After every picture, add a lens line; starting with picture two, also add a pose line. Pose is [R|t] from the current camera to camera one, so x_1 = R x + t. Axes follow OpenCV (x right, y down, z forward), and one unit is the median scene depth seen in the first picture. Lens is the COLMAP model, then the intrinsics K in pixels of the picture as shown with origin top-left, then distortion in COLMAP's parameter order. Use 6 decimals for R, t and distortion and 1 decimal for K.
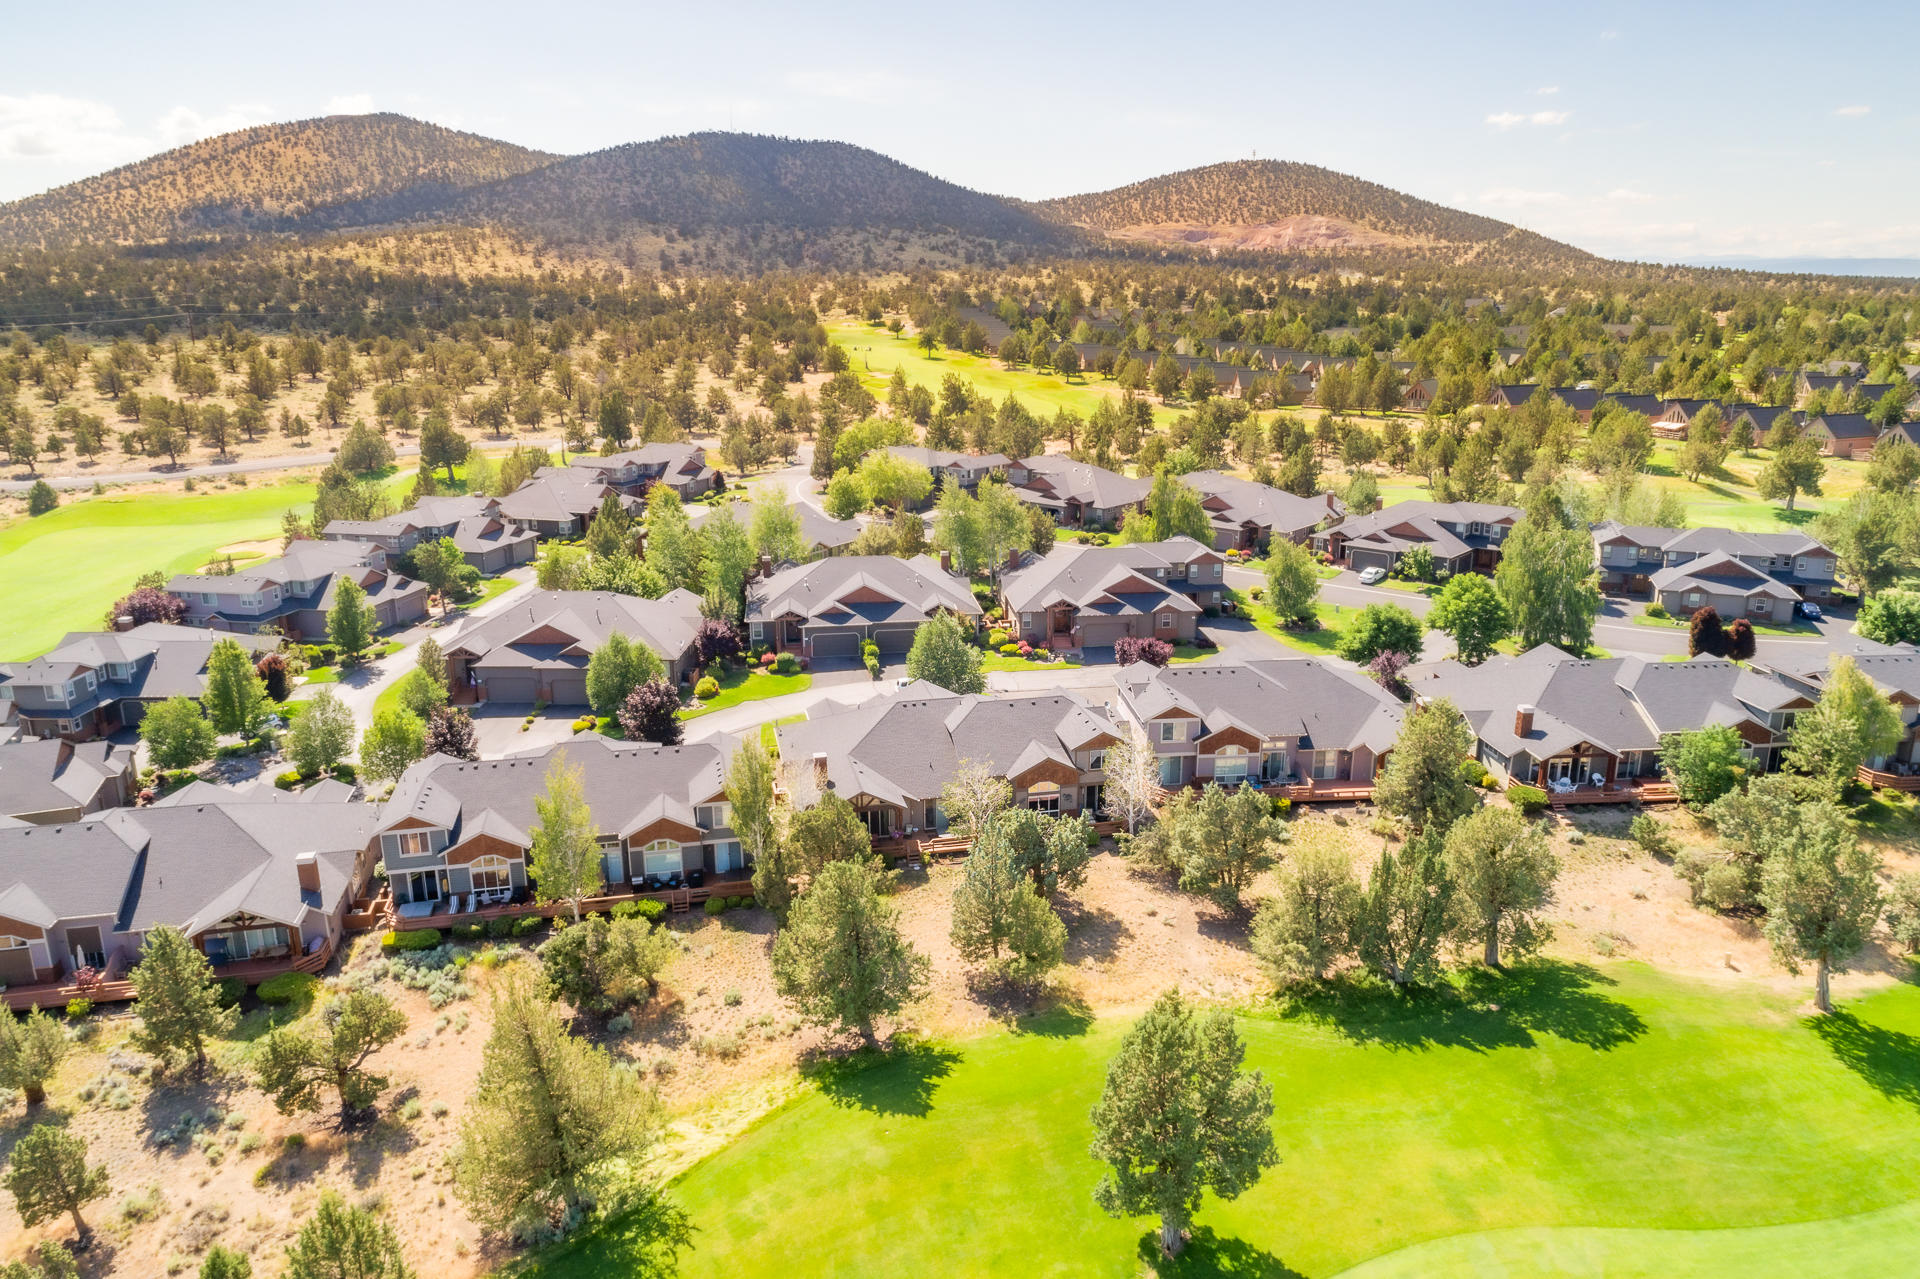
lens RADIAL K [[1299.4, 0, 963.1], [0, 1299.4, 638.8], [0, 0, 1]] dist [-0.008403, 0.011034]
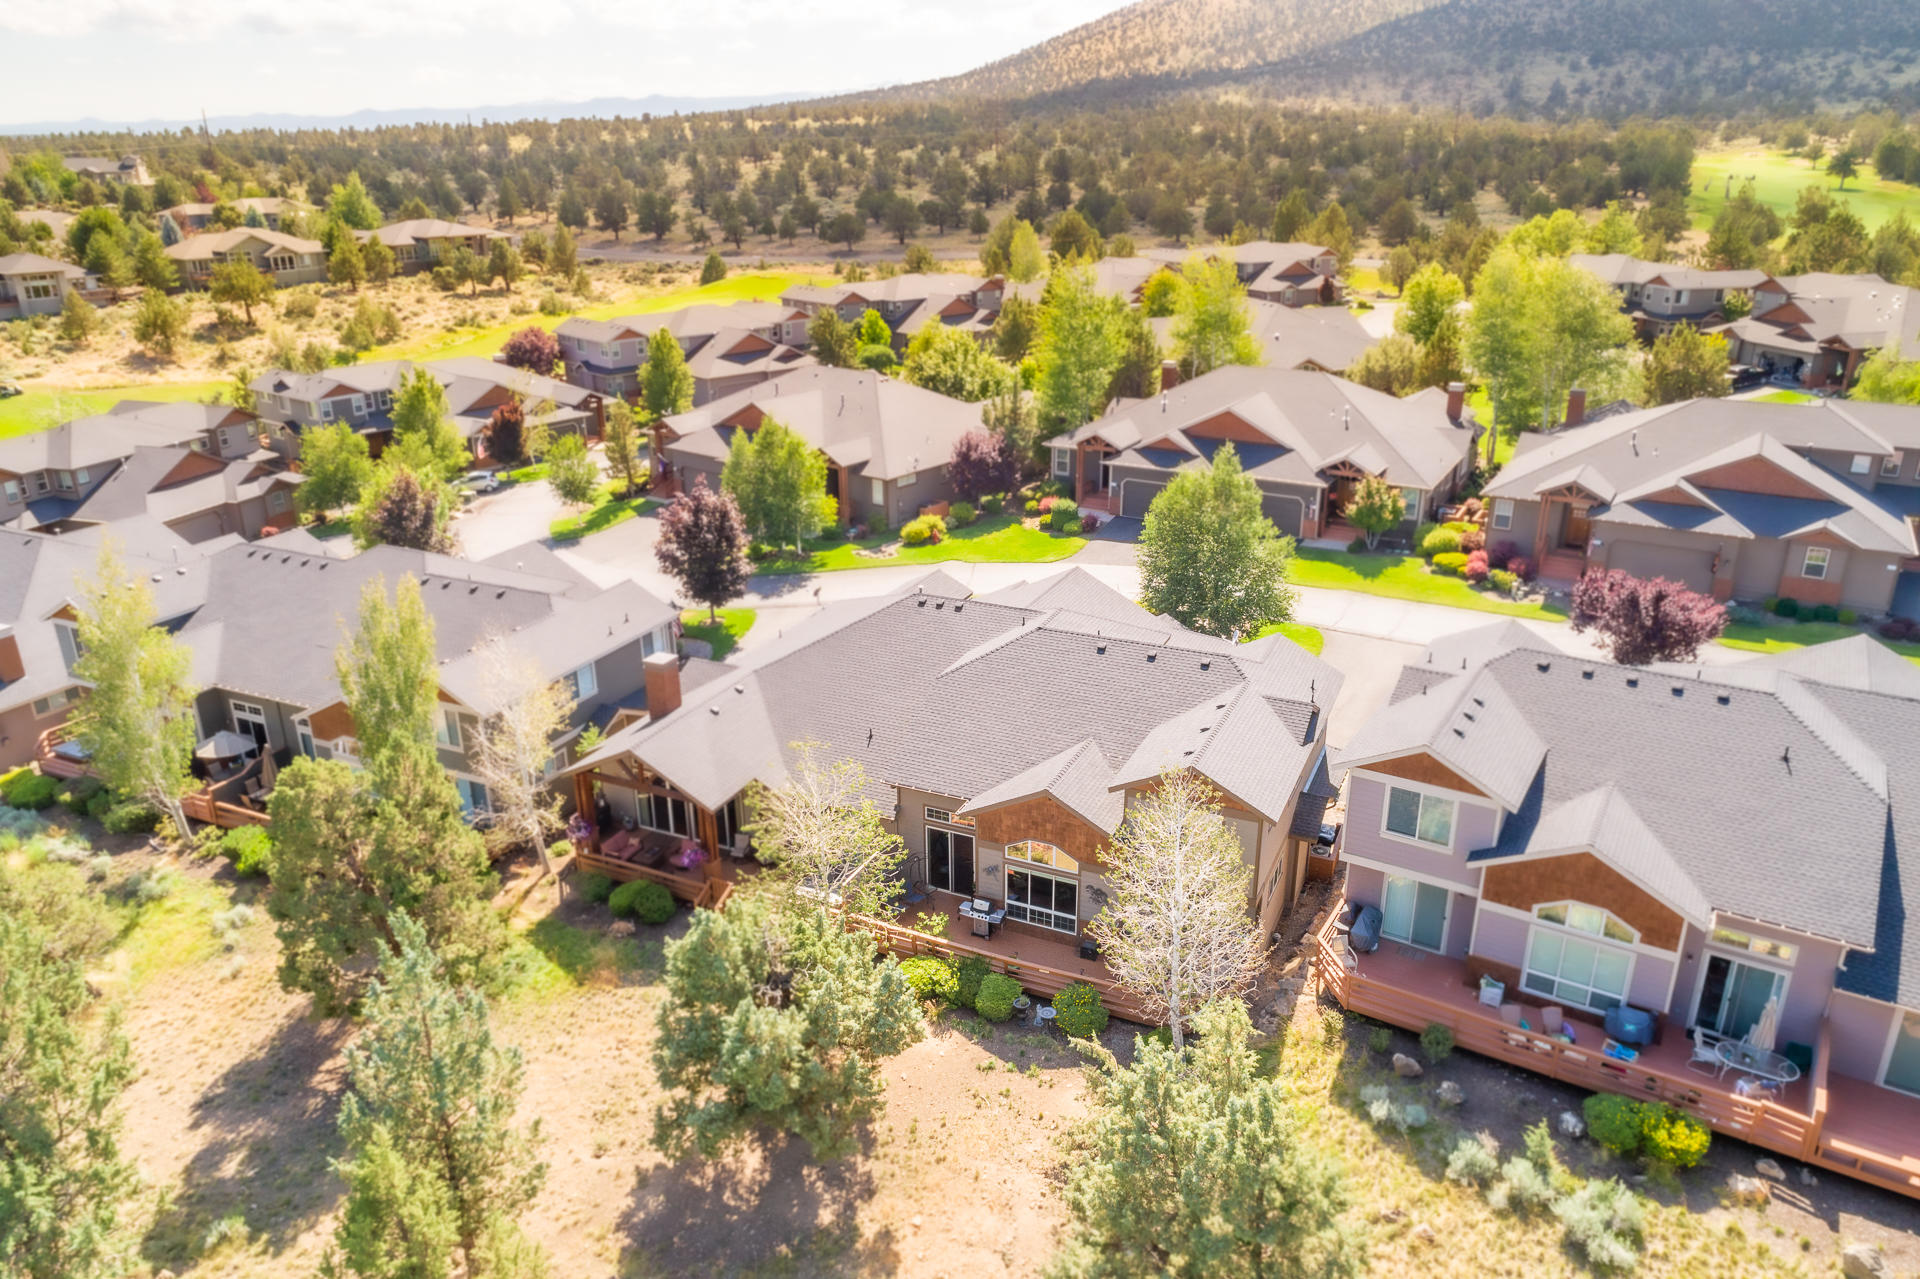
lens RADIAL K [[1299.4, 0, 958.1], [0, 1299.4, 638.5], [0, 0, 1]] dist [-0.008403, 0.011034]
pose [[0.791491, 0.214963, -0.572131, 0.184814], [-0.158759, 0.976285, 0.147184, -0.007178], [0.590202, -0.025664, 0.806848, 0.454911]]
